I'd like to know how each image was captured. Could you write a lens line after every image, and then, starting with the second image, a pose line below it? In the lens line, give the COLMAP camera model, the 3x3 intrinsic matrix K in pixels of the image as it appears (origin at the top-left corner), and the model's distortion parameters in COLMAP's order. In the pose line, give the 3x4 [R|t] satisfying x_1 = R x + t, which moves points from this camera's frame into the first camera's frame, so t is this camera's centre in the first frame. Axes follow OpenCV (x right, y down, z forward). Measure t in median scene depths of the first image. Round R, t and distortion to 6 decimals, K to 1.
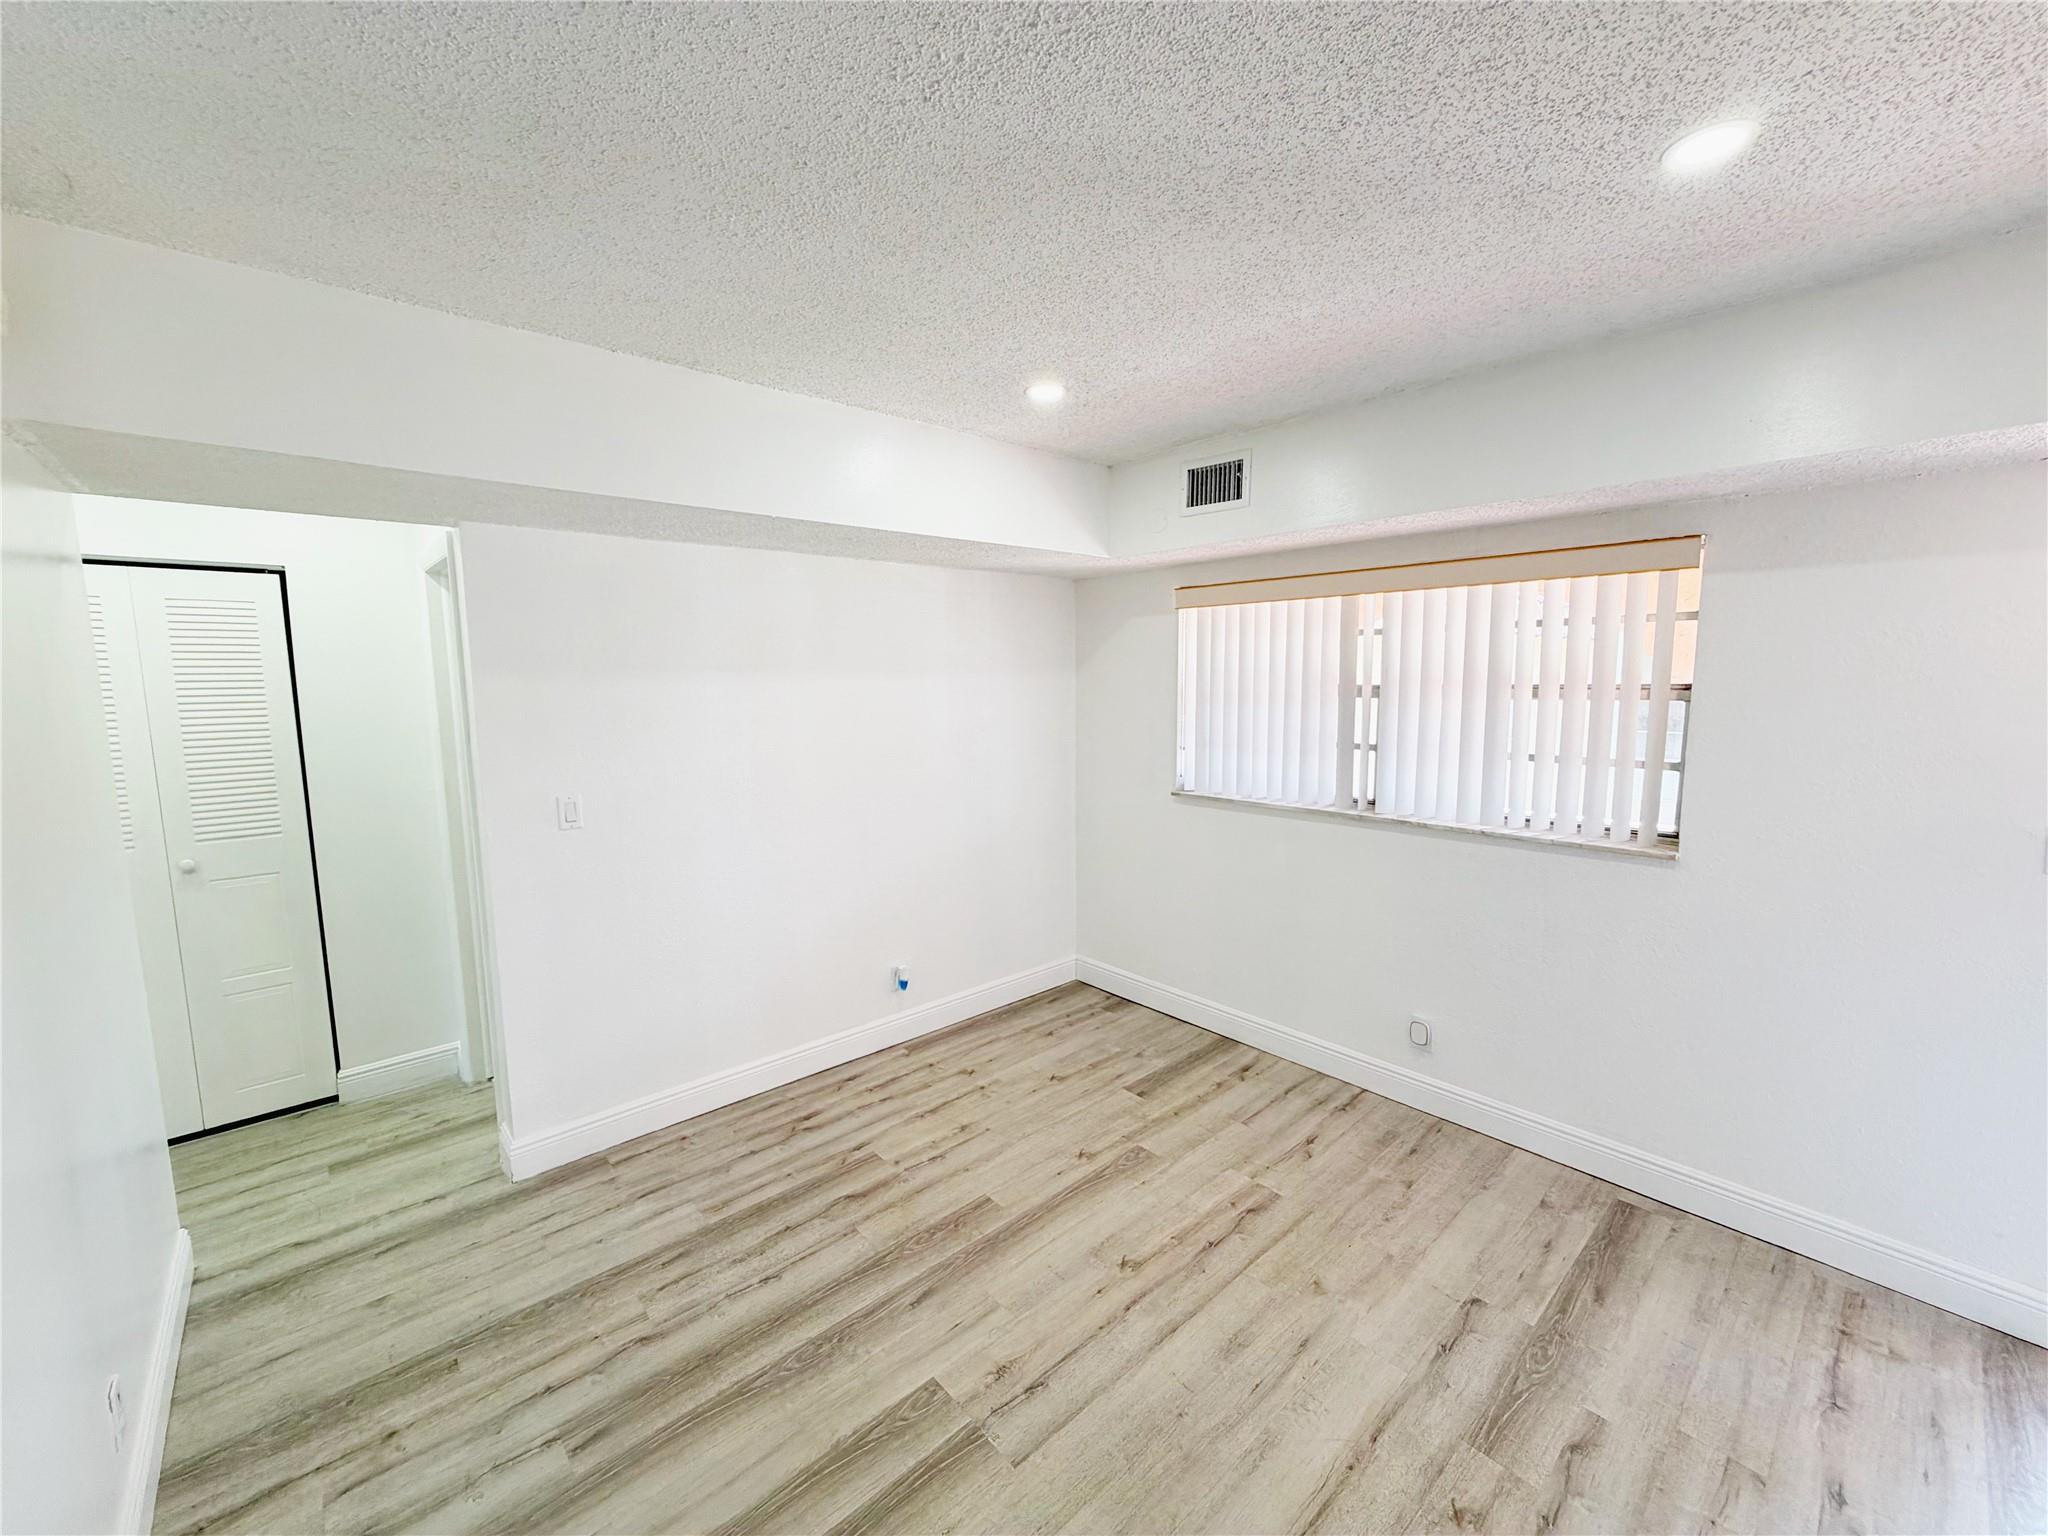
lens RADIAL K [[819.6, 0, 1025.2], [0, 819.6, 767.3], [0, 0, 1]] dist [-0.003078, -0.000543]
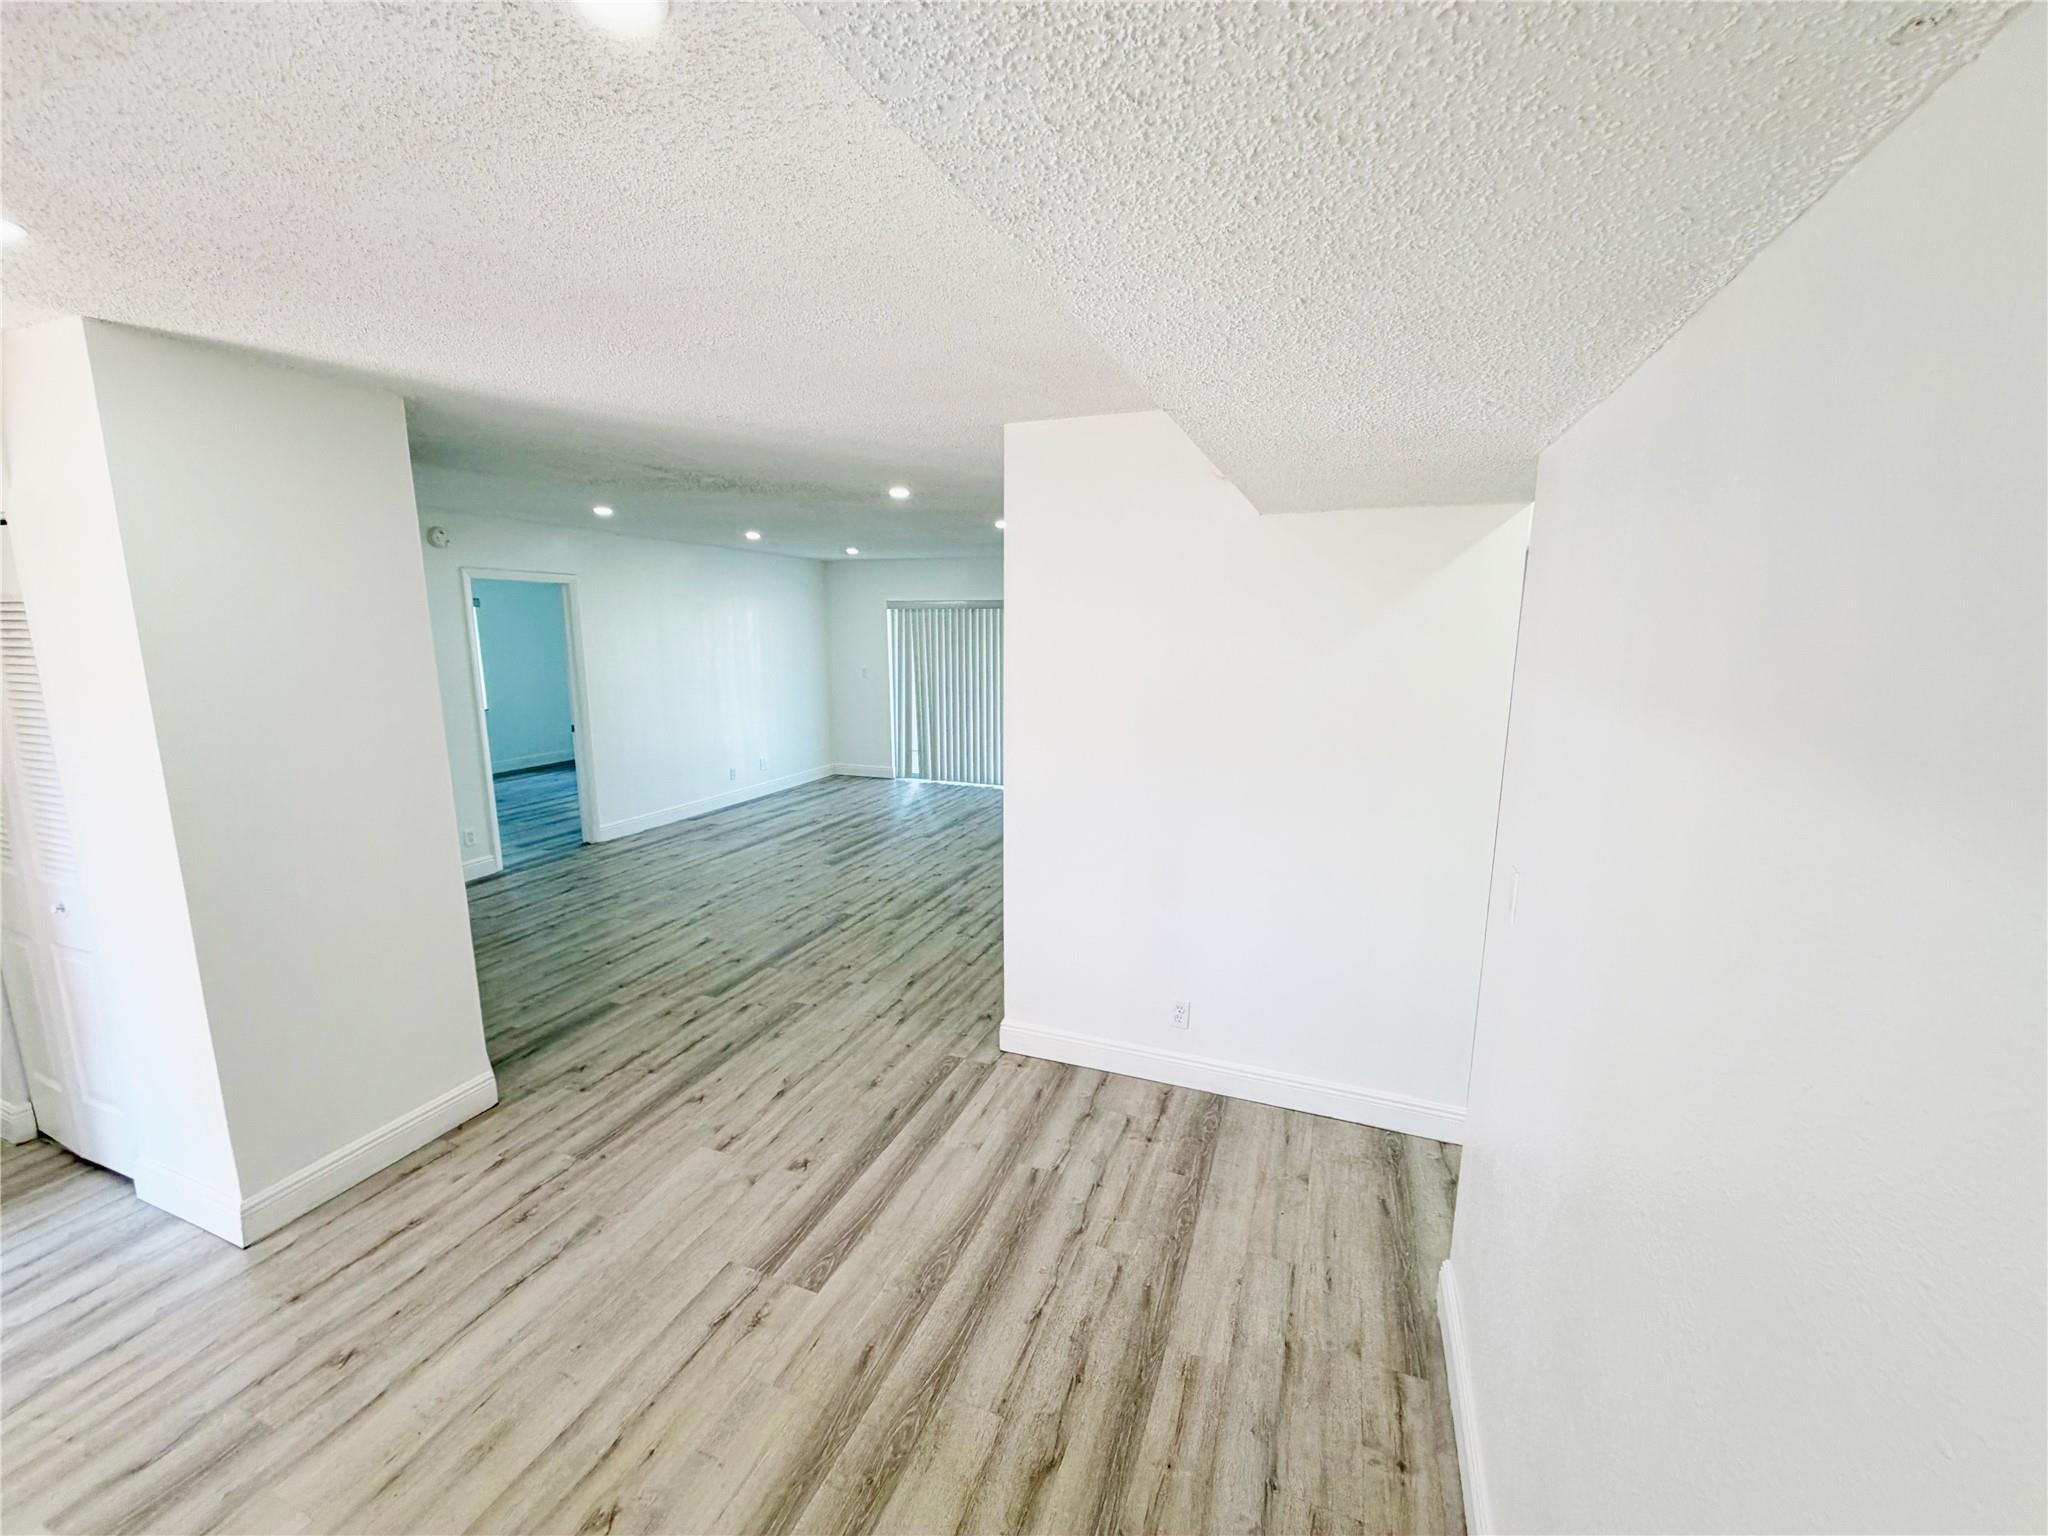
lens RADIAL K [[819.6, 0, 1022.7], [0, 819.6, 766.6], [0, 0, 1]] dist [-0.003078, -0.000543]
pose [[-0.895766, 0.082353, -0.436831, 0.061171], [-0.046730, 0.959799, 0.276770, -0.249787], [0.442063, 0.268335, -0.855907, 1.711932]]
